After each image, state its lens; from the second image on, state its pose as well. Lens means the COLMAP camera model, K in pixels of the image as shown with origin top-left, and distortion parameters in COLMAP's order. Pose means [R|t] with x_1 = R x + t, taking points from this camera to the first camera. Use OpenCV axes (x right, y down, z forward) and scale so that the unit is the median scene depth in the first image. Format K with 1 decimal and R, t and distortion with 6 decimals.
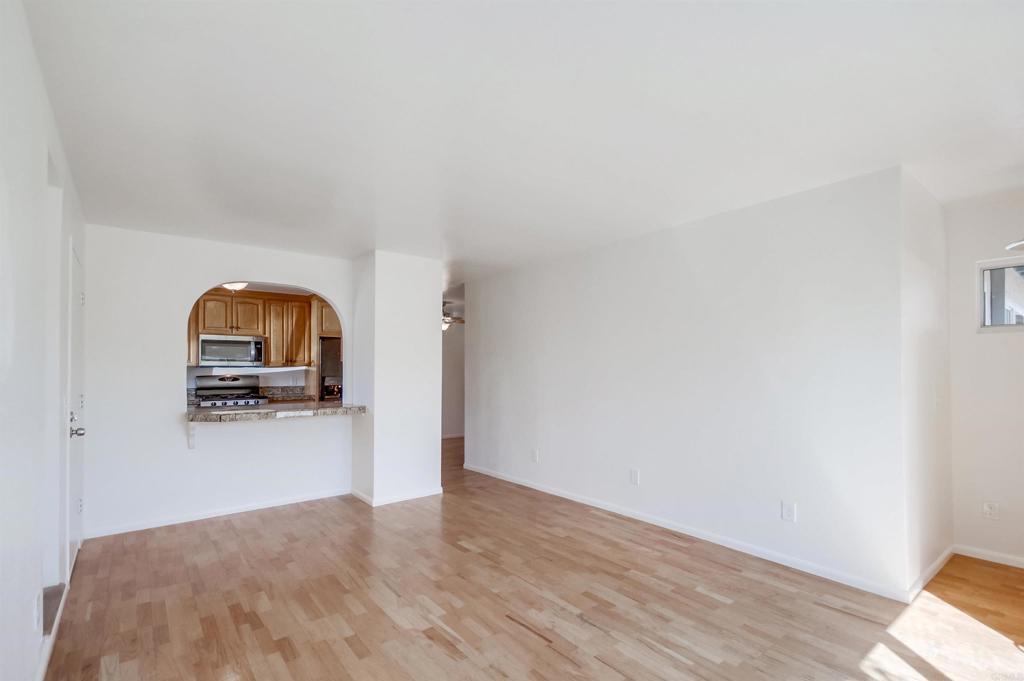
lens RADIAL K [[482.3, 0, 530.4], [0, 482.3, 365.1], [0, 0, 1]] dist [0.017579, -0.000298]
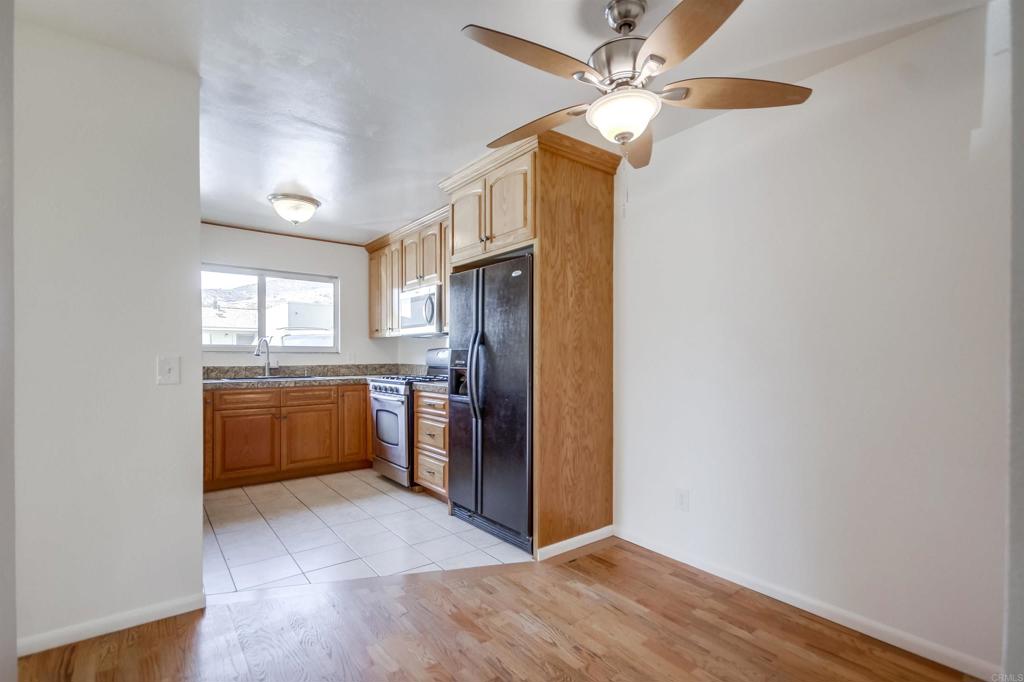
lens RADIAL K [[470.5, 0, 503.6], [0, 470.5, 359.3], [0, 0, 1]] dist [0.020688, 0.000259]
pose [[-0.054247, 0.007559, -0.998499, 0.056462], [0.004874, 0.999961, 0.007306, 0.046994], [0.998516, -0.004471, -0.054282, 1.646599]]
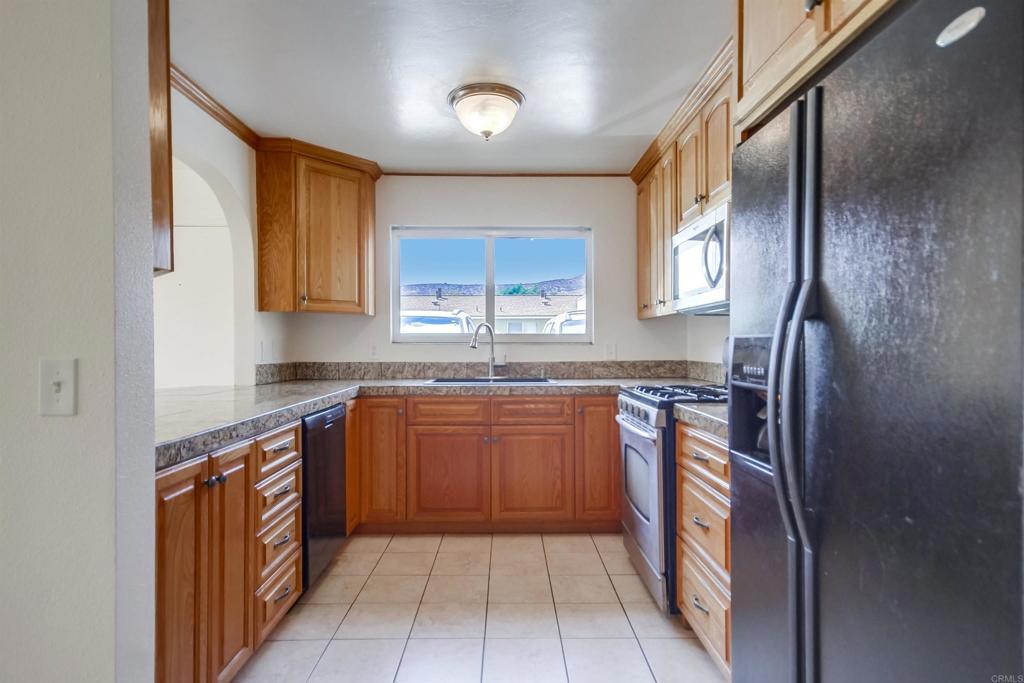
lens RADIAL K [[537.5, 0, 513.6], [0, 537.5, 345.5], [0, 0, 1]] dist [0.002694, 0.000539]
pose [[-0.632402, 0.003593, -0.774632, -0.318276], [0.007533, 0.999970, -0.001511, 0.041840], [0.774604, -0.006790, -0.632410, 1.630036]]
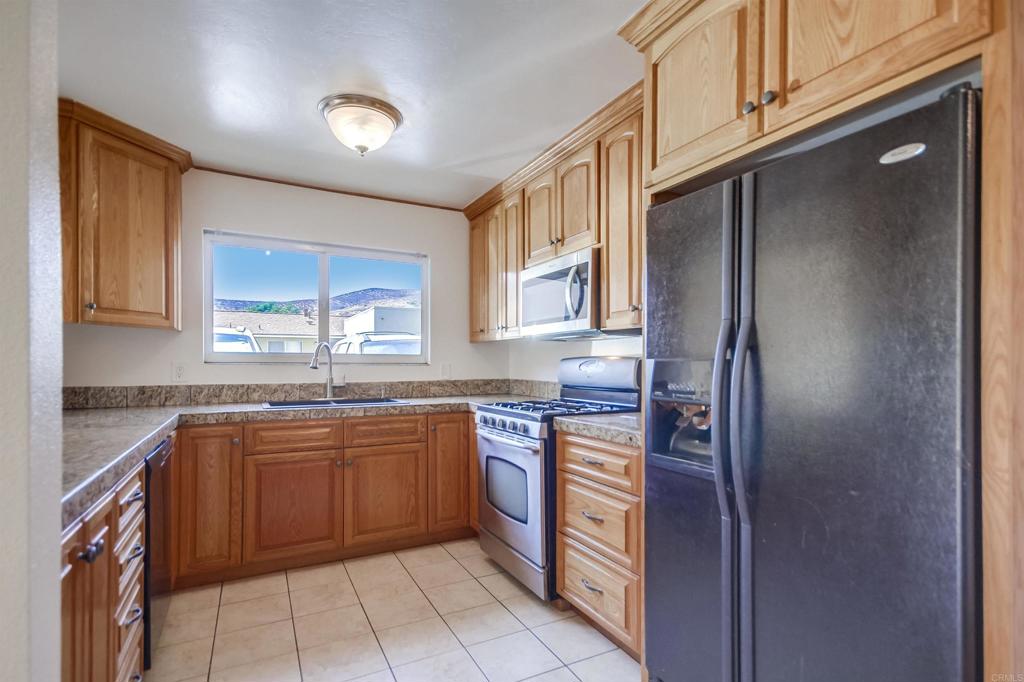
lens RADIAL K [[492.5, 0, 514.0], [0, 492.5, 362.7], [0, 0, 1]] dist [0.021451, 0.000045]
pose [[-0.211124, -0.001146, -0.977459, -0.275142], [0.005726, 0.999981, -0.002409, 0.038948], [0.977443, -0.006106, -0.211113, 1.505274]]
